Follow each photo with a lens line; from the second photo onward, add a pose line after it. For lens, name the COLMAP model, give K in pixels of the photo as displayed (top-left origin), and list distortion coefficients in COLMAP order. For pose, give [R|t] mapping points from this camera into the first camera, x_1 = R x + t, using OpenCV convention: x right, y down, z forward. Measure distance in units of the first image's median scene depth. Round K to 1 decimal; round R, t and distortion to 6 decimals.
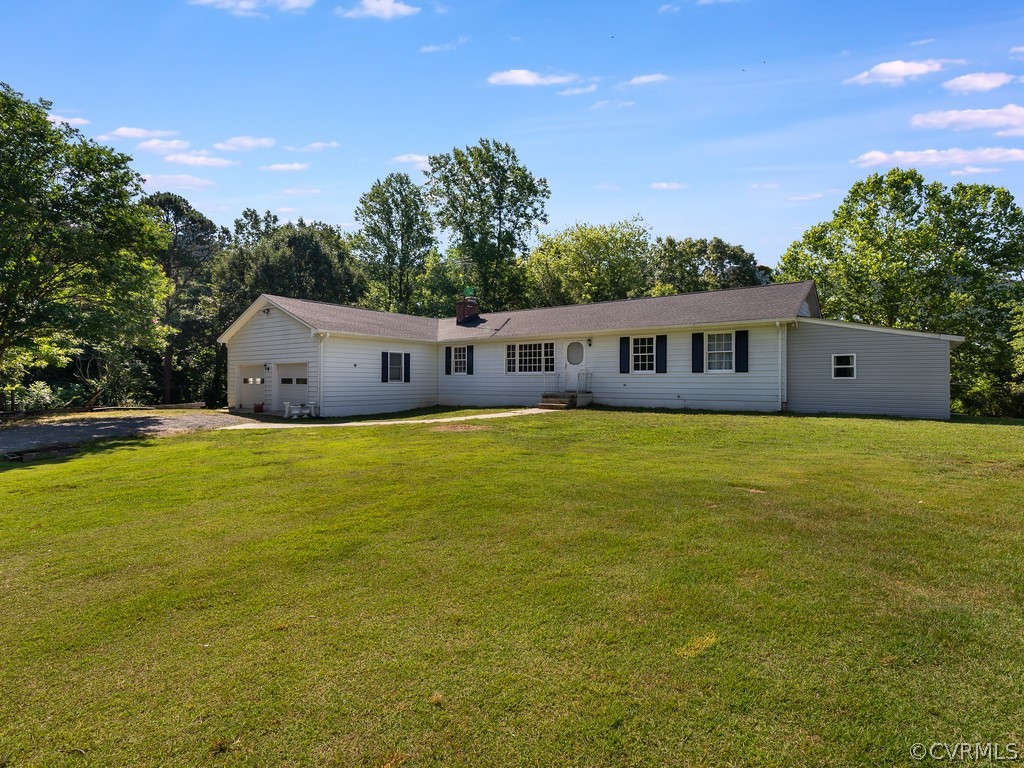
lens RADIAL K [[518.9, 0, 503.2], [0, 518.9, 380.6], [0, 0, 1]] dist [0.003424, 0.001608]
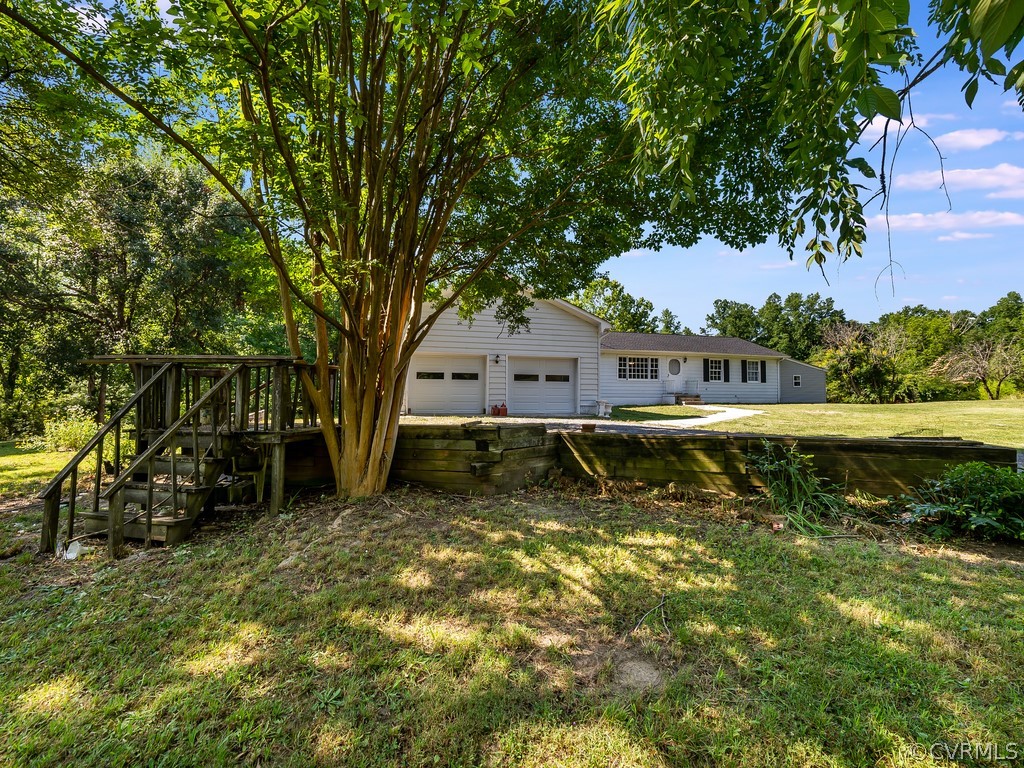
lens RADIAL K [[416.1, 0, 512.4], [0, 416.1, 377.3], [0, 0, 1]] dist [-0.022285, 0.000488]
pose [[0.613036, 0.045588, 0.788738, -0.951533], [-0.002705, 0.998449, -0.055606, 0.037749], [-0.790050, 0.031955, 0.612209, 0.599180]]
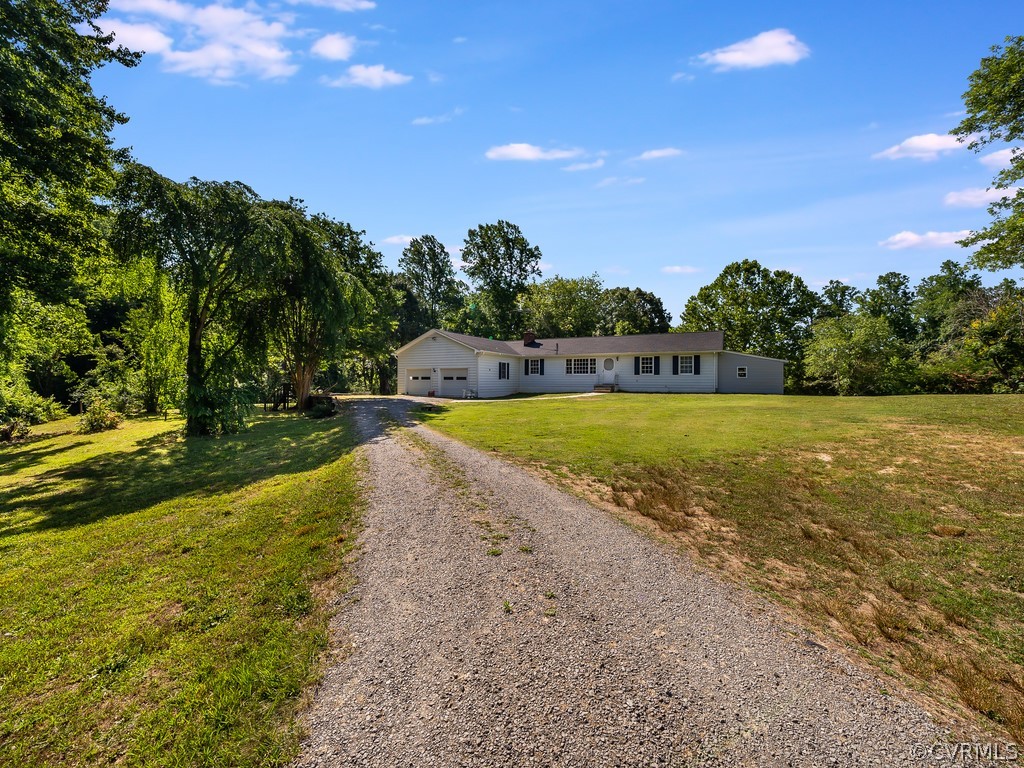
lens RADIAL K [[416.1, 0, 512.4], [0, 416.1, 377.3], [0, 0, 1]] dist [-0.022285, 0.000488]
pose [[0.987089, 0.004465, 0.160110, -0.418703], [-0.003158, 0.999960, -0.008415, 0.008755], [-0.160141, 0.007800, 0.987063, -0.416253]]
